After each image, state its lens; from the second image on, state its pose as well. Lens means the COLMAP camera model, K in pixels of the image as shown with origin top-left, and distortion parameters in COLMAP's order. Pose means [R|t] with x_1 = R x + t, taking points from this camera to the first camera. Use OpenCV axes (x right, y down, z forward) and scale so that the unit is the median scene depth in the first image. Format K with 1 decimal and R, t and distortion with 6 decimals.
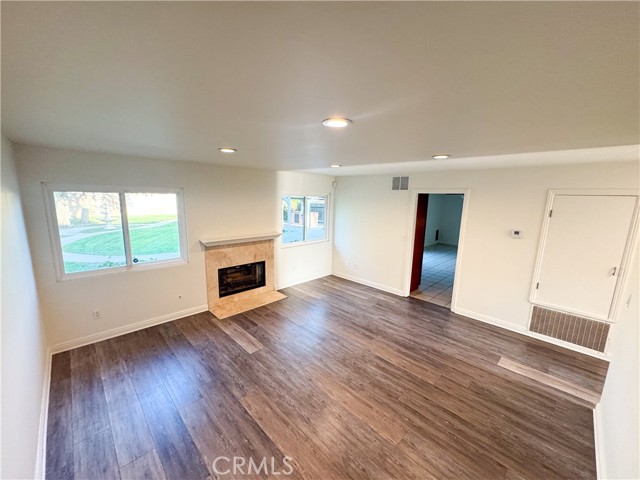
lens RADIAL K [[254.9, 0, 320.2], [0, 254.9, 239.4], [0, 0, 1]] dist [-0.004200, 0.001193]
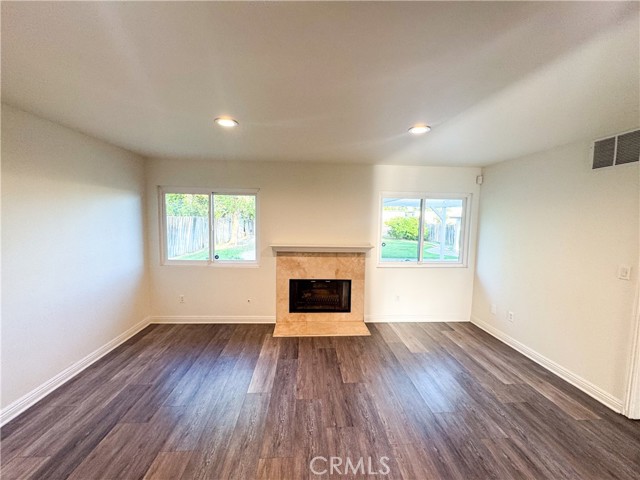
lens RADIAL K [[254.9, 0, 319.1], [0, 254.9, 240.9], [0, 0, 1]] dist [-0.004200, 0.001193]
pose [[0.750224, 0.047185, -0.659497, 0.261878], [-0.110218, 0.992419, -0.054377, 0.022264], [0.651932, 0.113483, 0.749738, 0.403342]]
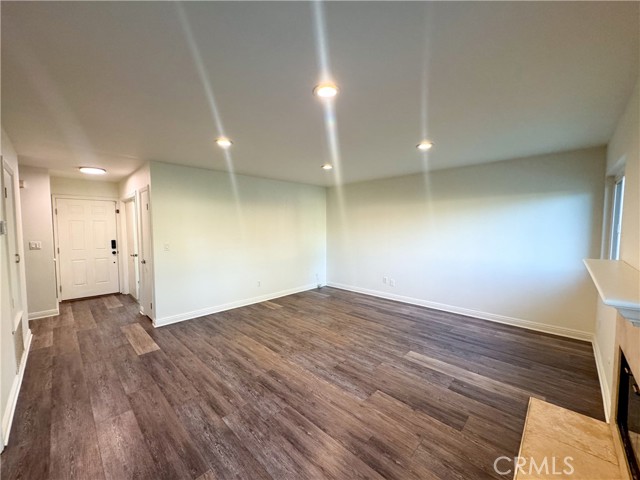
lens RADIAL K [[254.9, 0, 318.1], [0, 254.9, 248.6], [0, 0, 1]] dist [-0.004200, 0.001193]
pose [[-0.999748, -0.015960, -0.015771, 0.069724], [-0.019406, 0.967865, 0.250722, -0.115439], [0.011263, 0.250965, -0.967931, 1.376106]]
